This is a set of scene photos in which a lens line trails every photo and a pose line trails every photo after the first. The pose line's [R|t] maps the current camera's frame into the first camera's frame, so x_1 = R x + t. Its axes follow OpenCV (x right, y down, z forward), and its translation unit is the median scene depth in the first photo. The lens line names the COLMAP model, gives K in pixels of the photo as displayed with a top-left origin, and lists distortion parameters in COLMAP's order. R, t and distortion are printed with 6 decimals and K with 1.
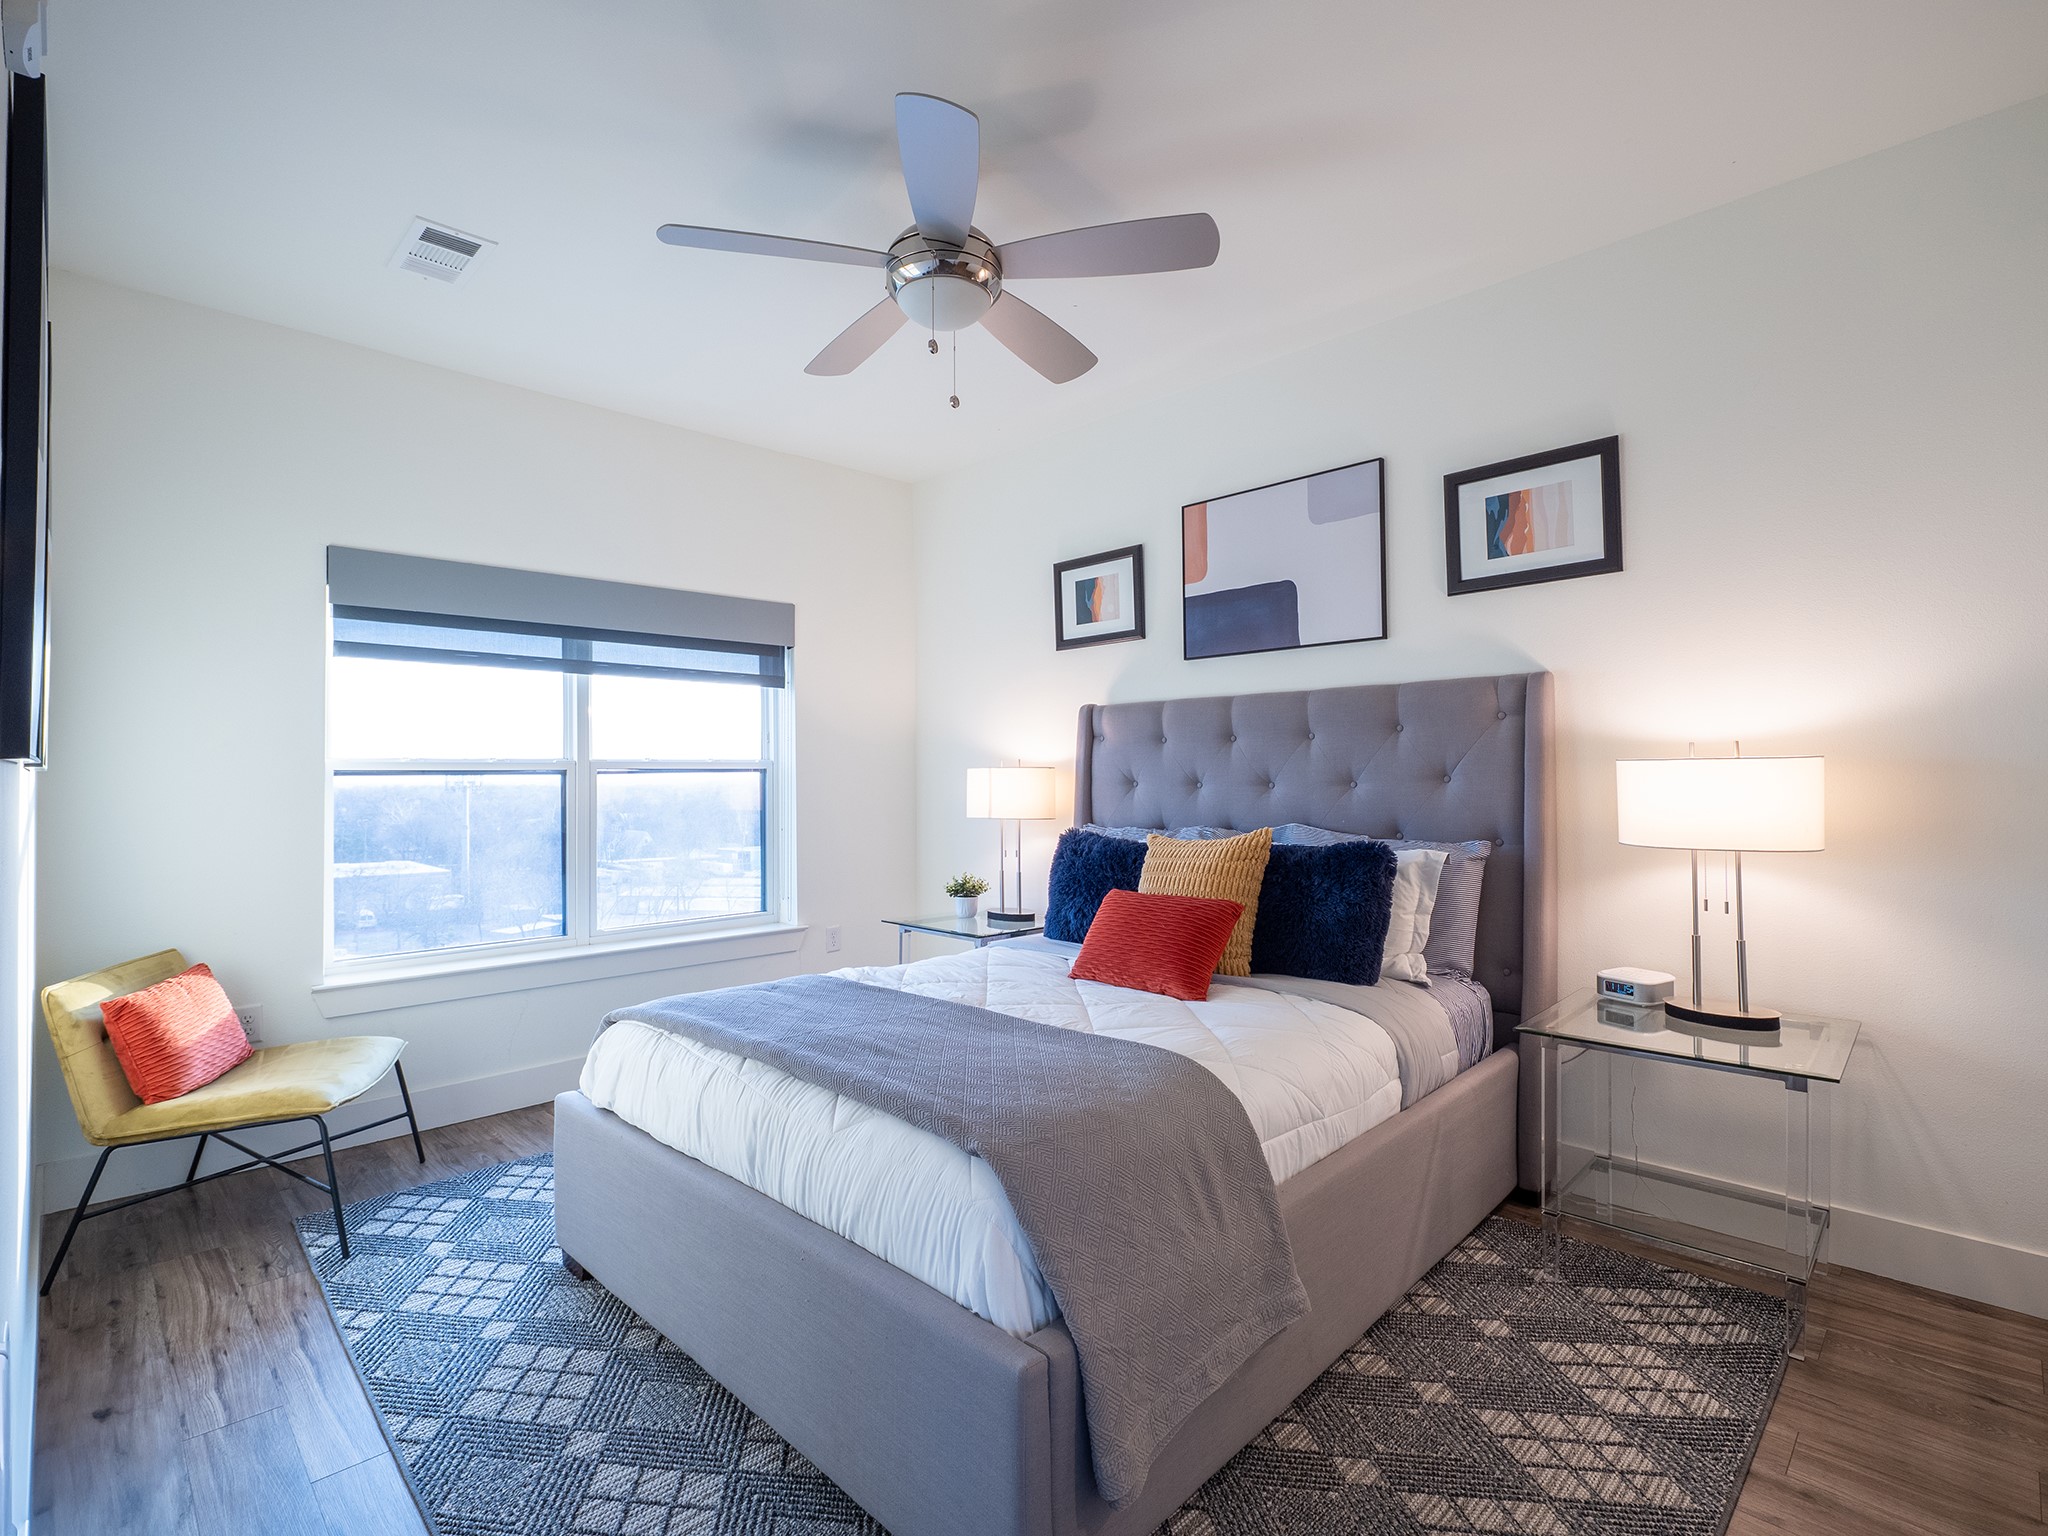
lens RADIAL K [[972.2, 0, 1037.8], [0, 972.2, 767.5], [0, 0, 1]] dist [-0.007988, -0.000924]
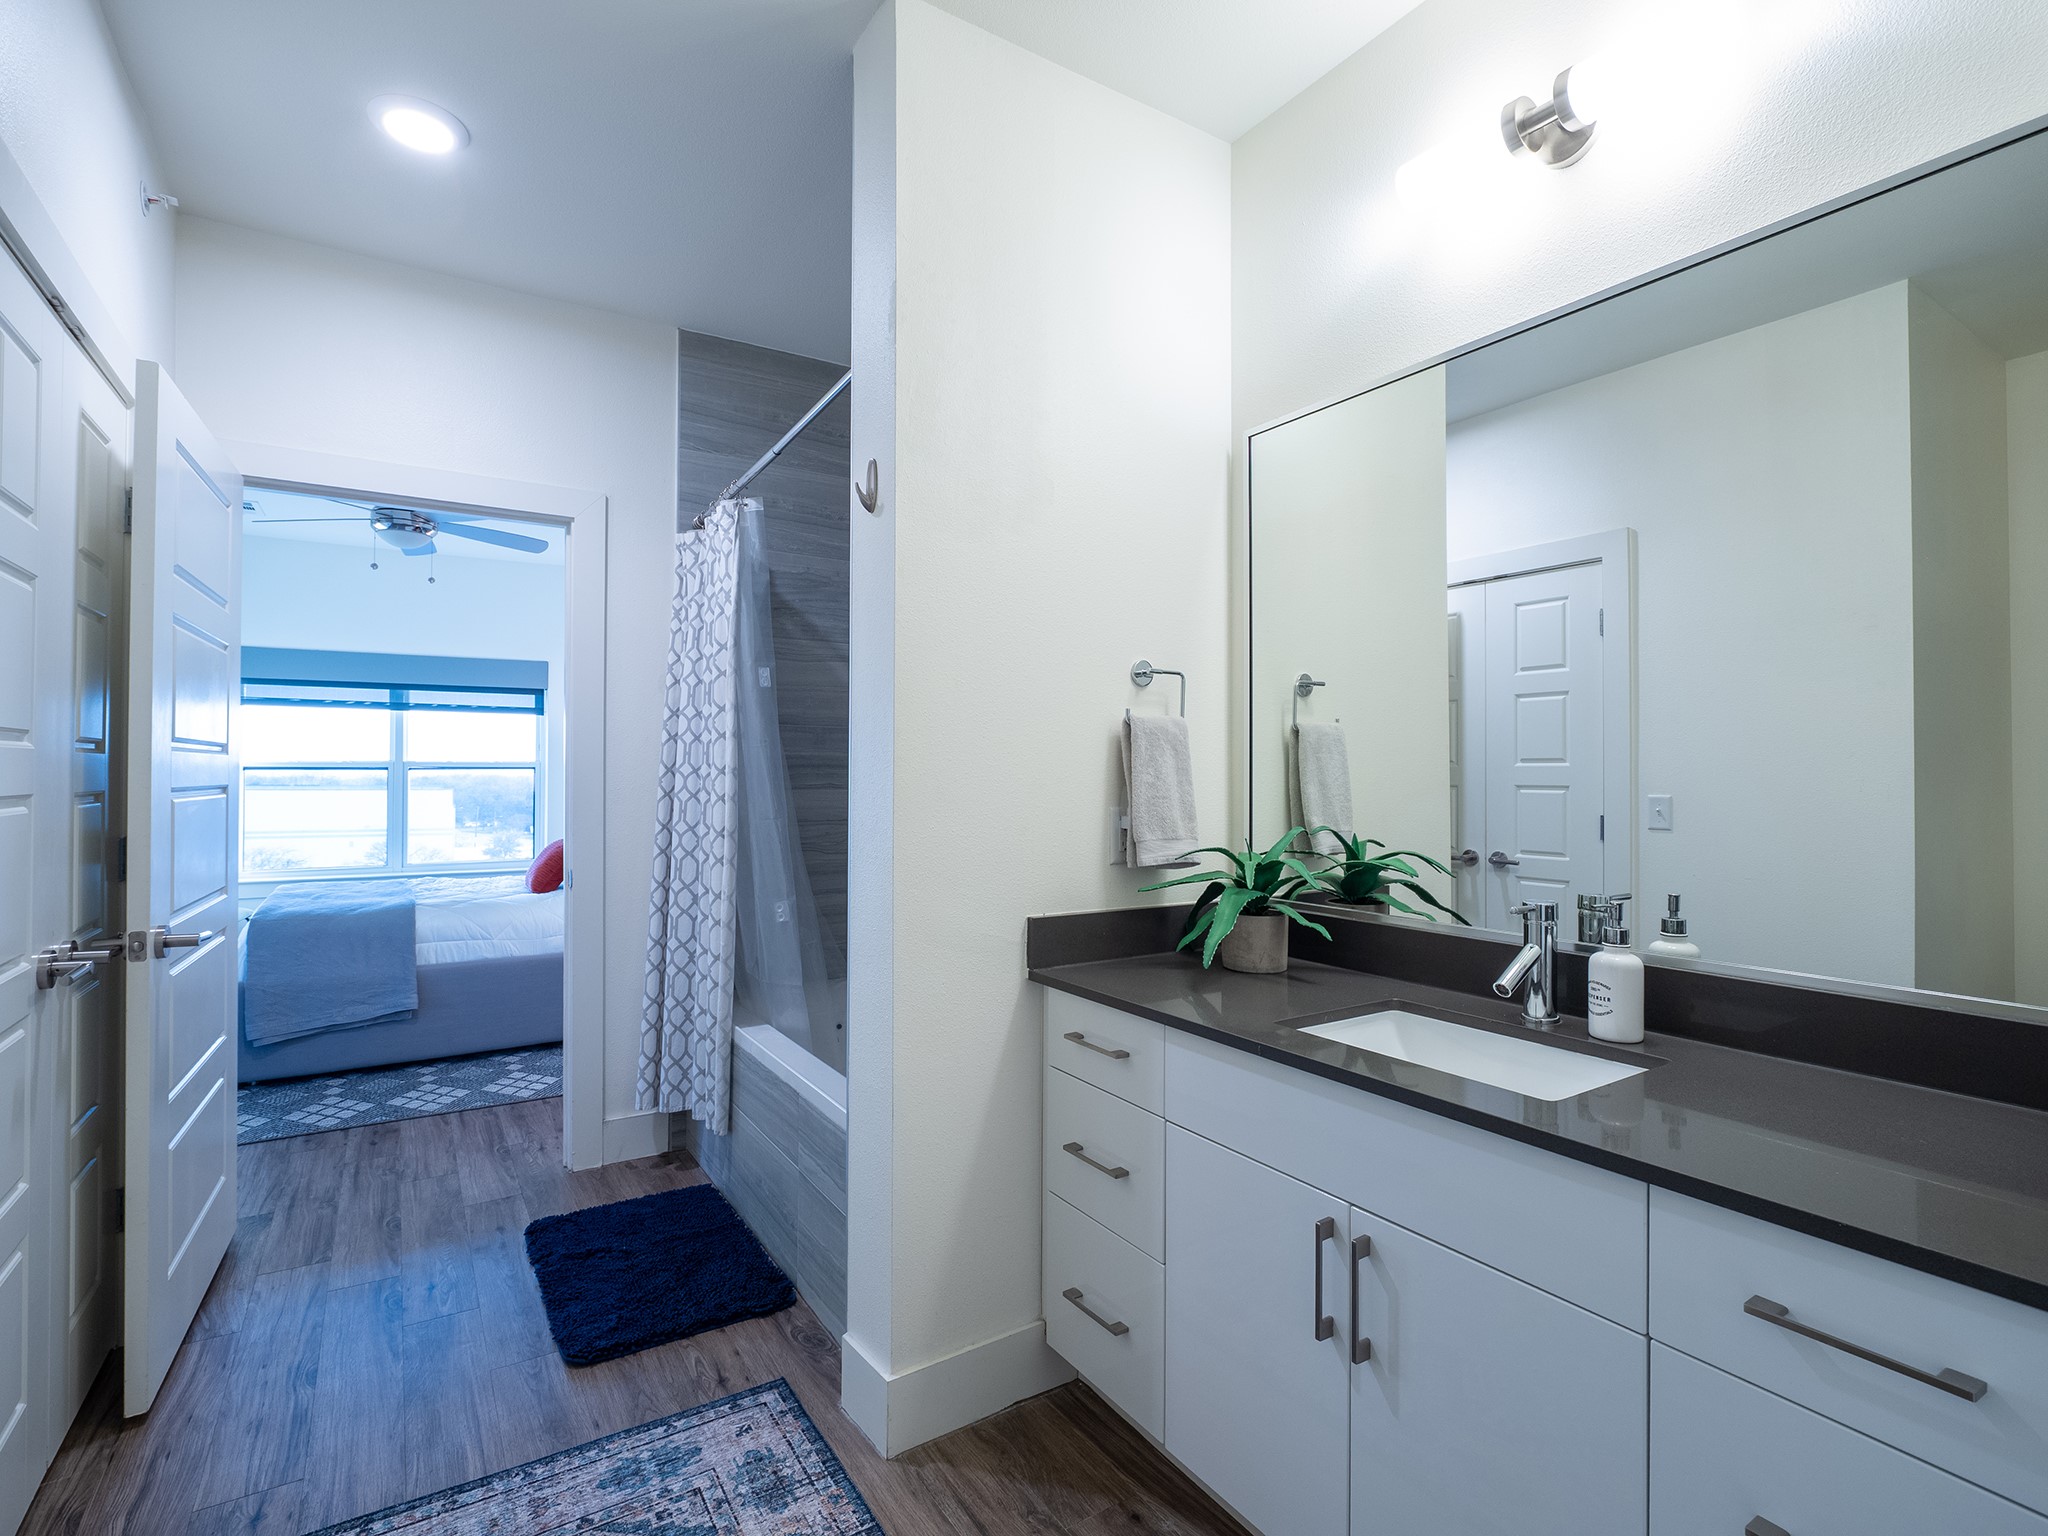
lens RADIAL K [[972.2, 0, 1032.3], [0, 972.2, 771.7], [0, 0, 1]] dist [-0.007988, -0.000924]
pose [[0.974237, 0.010777, -0.225268, 1.330681], [-0.009675, 0.999935, 0.005998, -0.014192], [0.225318, -0.003664, 0.974278, -0.539911]]
